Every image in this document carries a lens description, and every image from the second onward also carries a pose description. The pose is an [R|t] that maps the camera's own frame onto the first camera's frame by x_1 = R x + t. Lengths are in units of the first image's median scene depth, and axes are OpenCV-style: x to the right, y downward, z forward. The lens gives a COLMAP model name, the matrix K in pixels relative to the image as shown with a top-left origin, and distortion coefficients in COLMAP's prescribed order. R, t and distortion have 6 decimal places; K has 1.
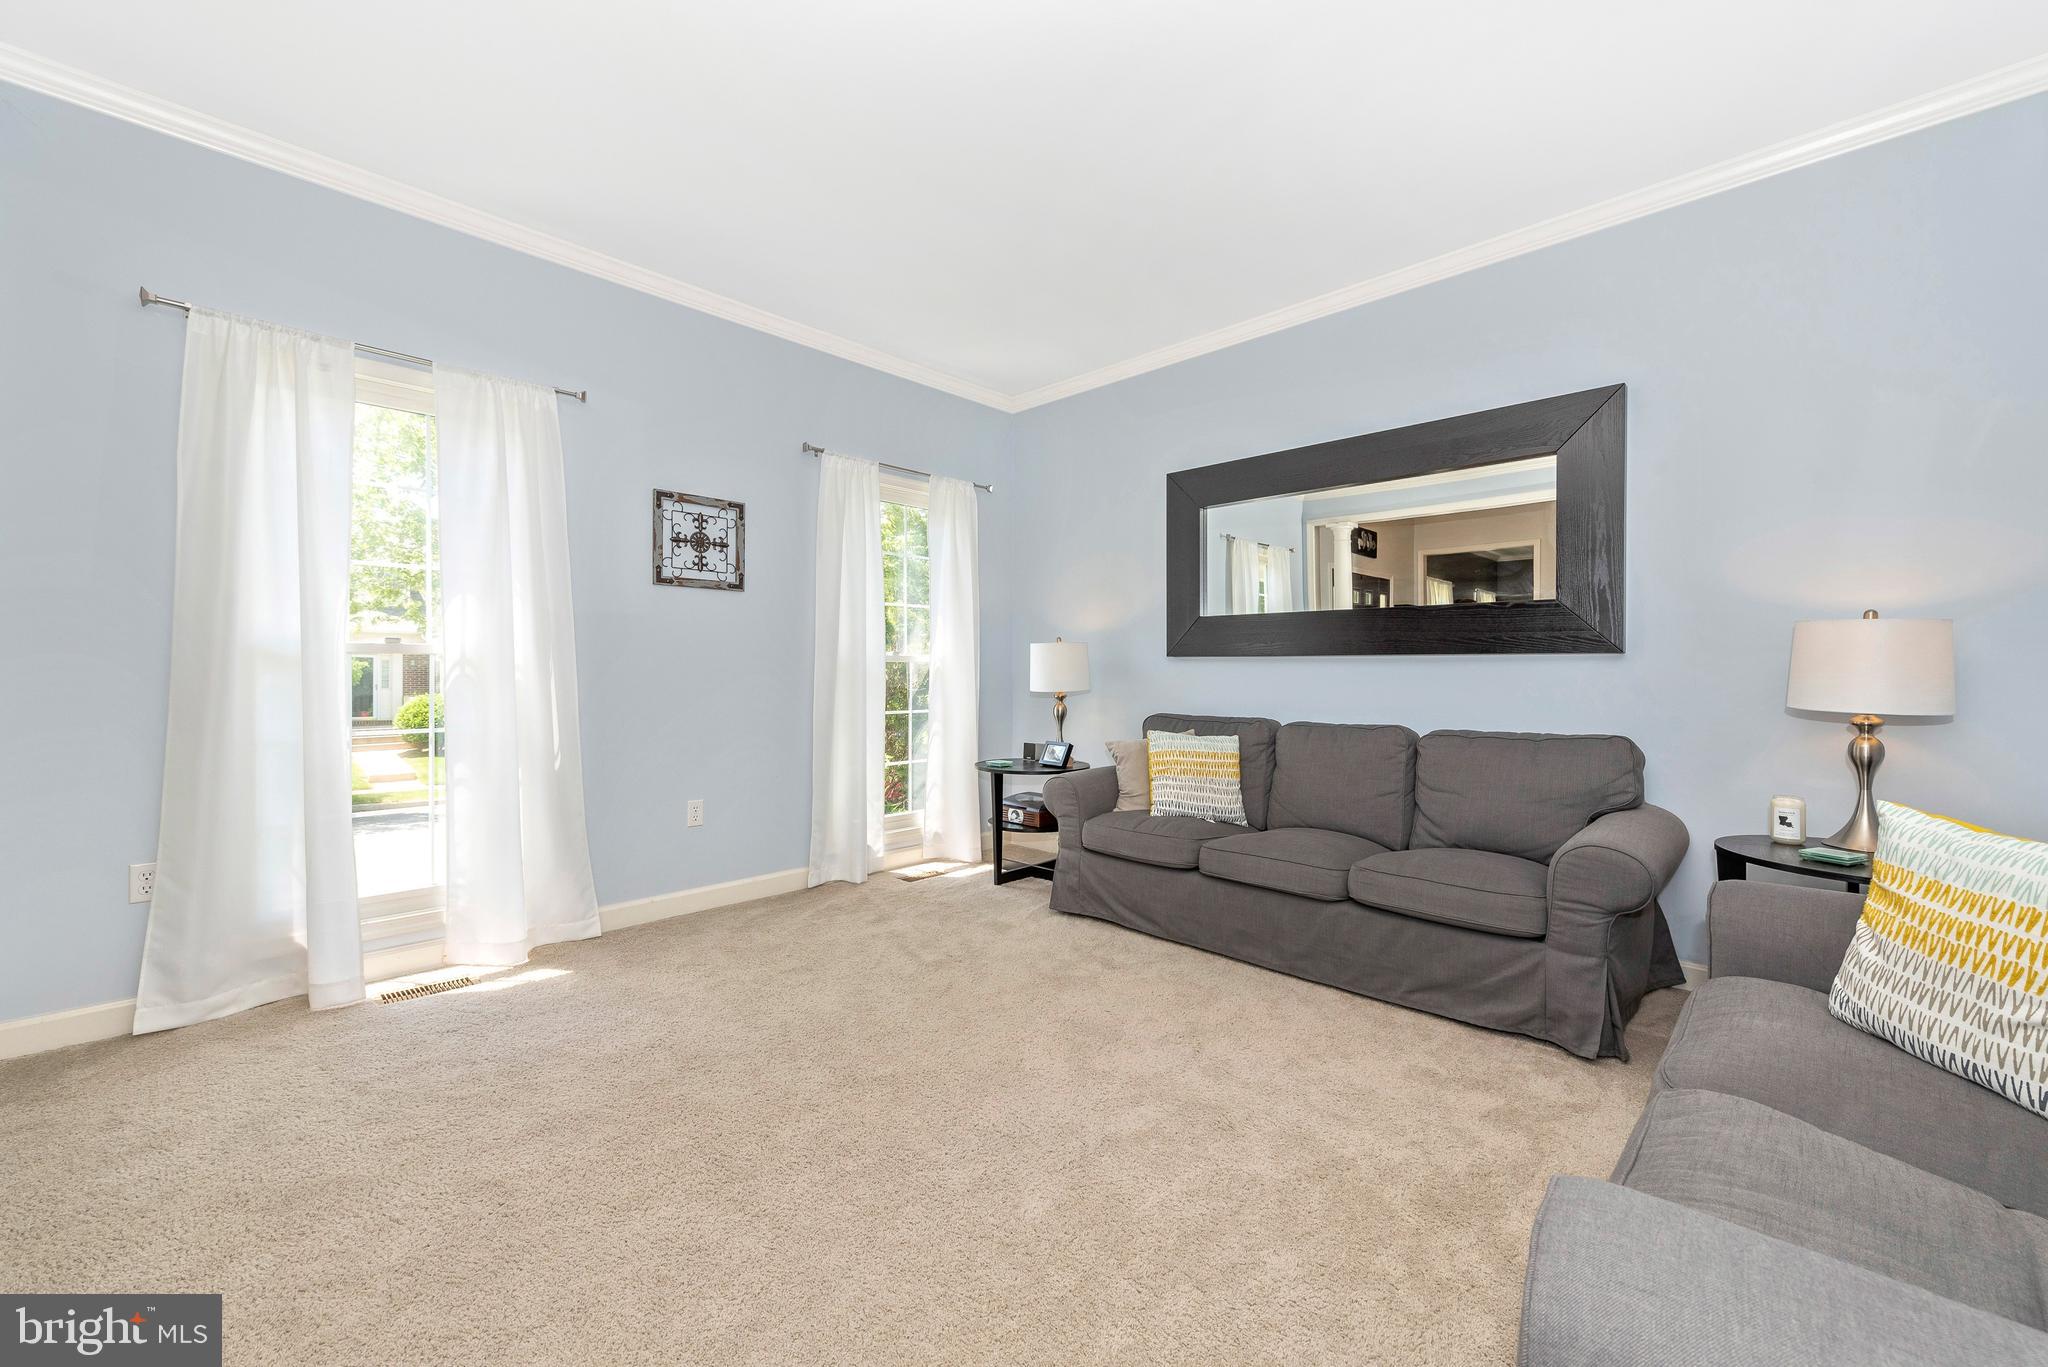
lens RADIAL K [[808.2, 0, 1032.0], [0, 808.2, 684.1], [0, 0, 1]] dist [0.012802, -0.003427]
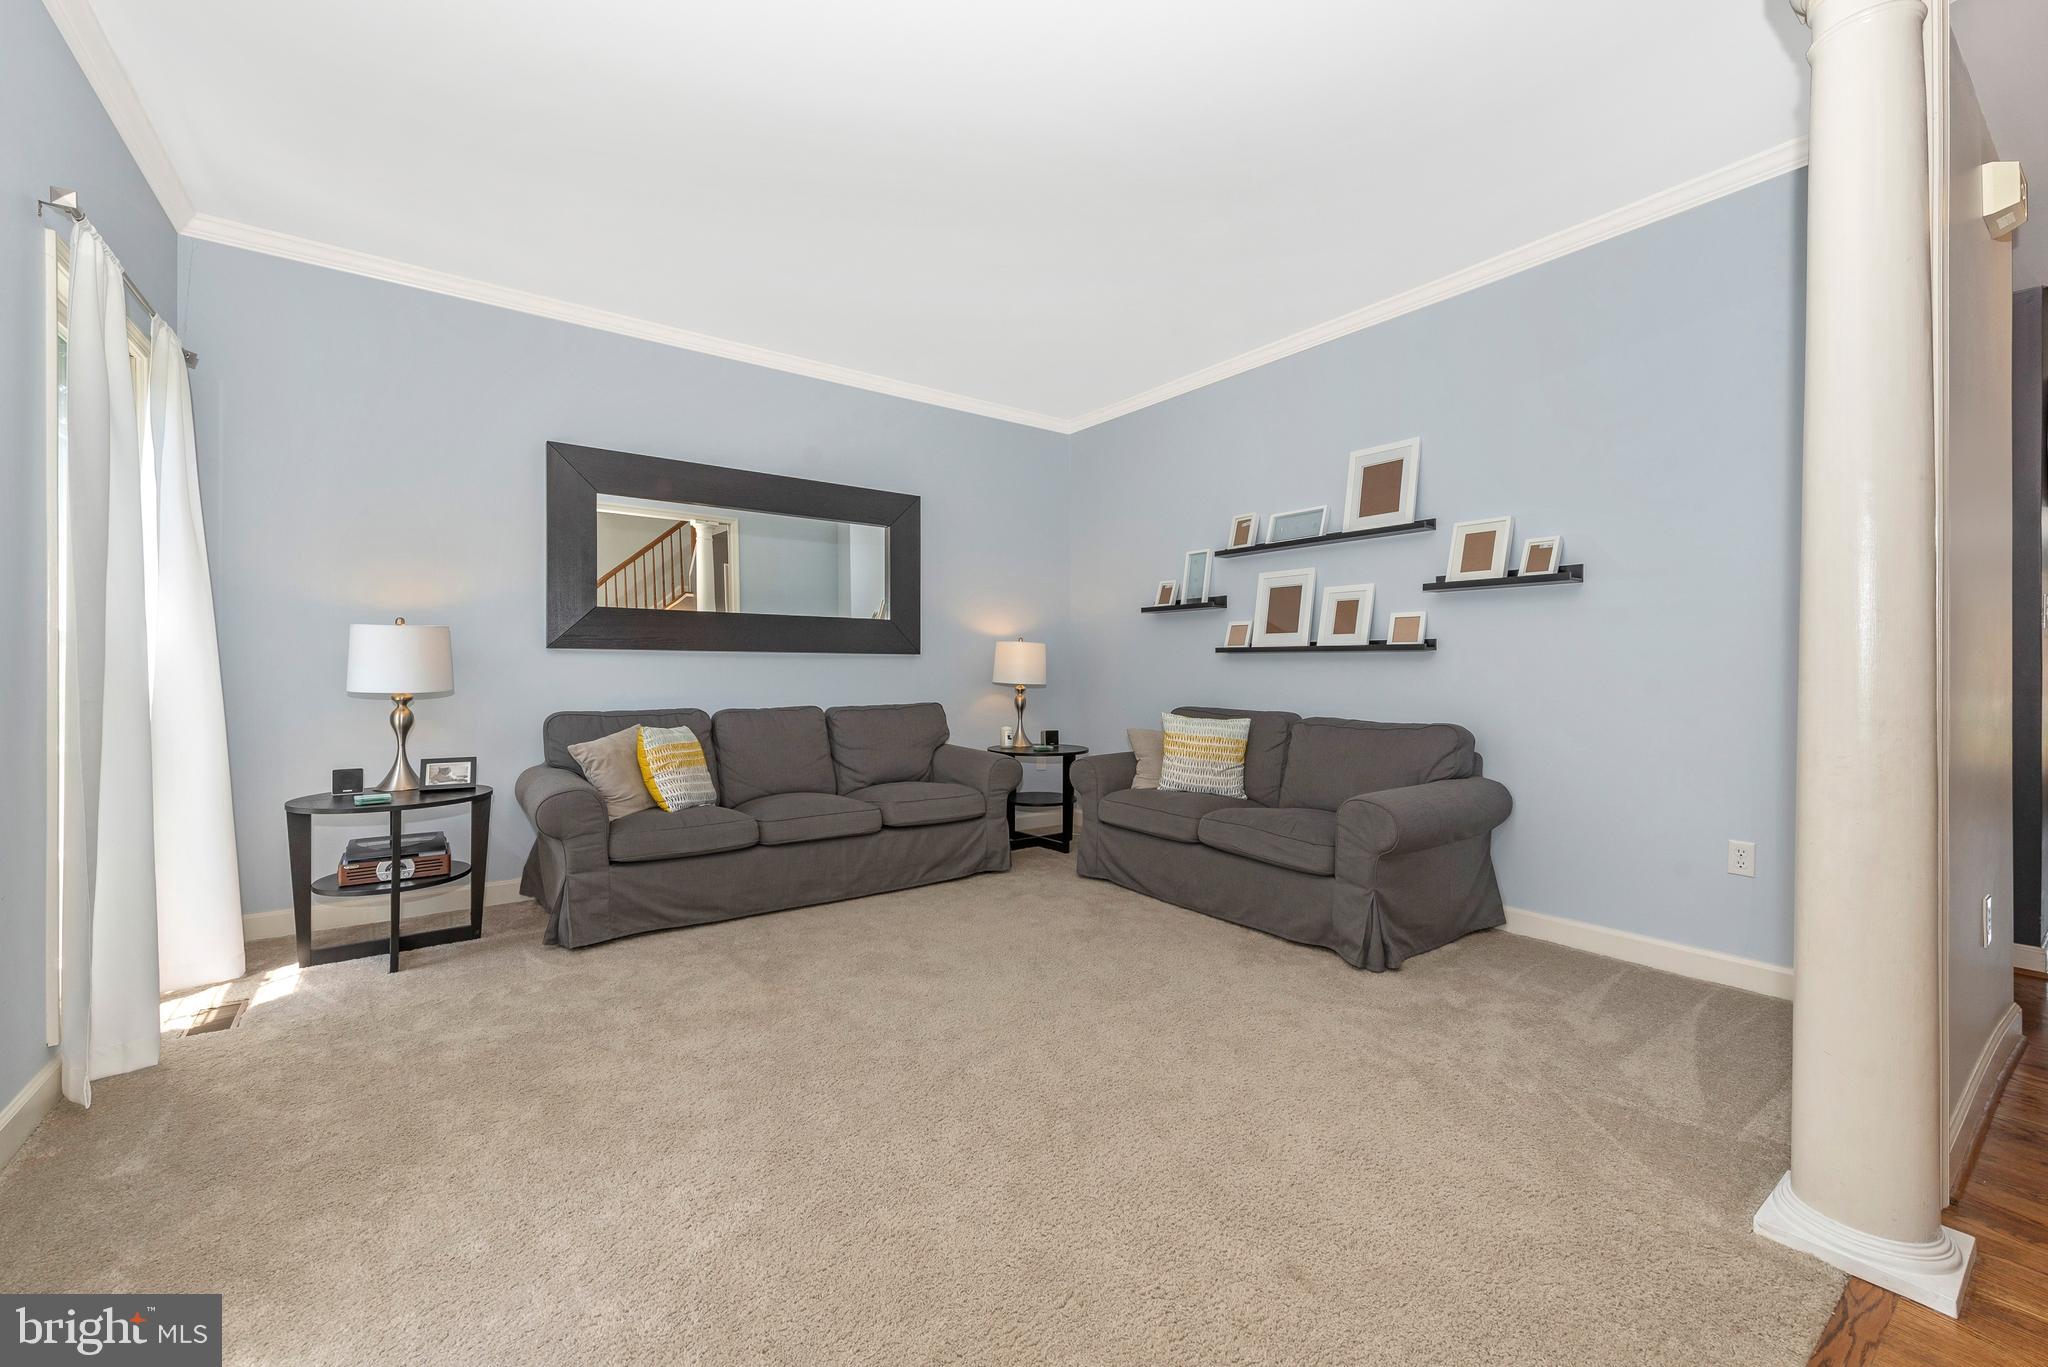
lens RADIAL K [[808.2, 0, 1017.8], [0, 808.2, 671.3], [0, 0, 1]] dist [0.012802, -0.003427]
pose [[0.185163, -0.016450, 0.982570, -0.821117], [0.006537, 0.999858, 0.015507, -0.024522], [-0.982686, 0.003551, 0.185244, 0.439660]]
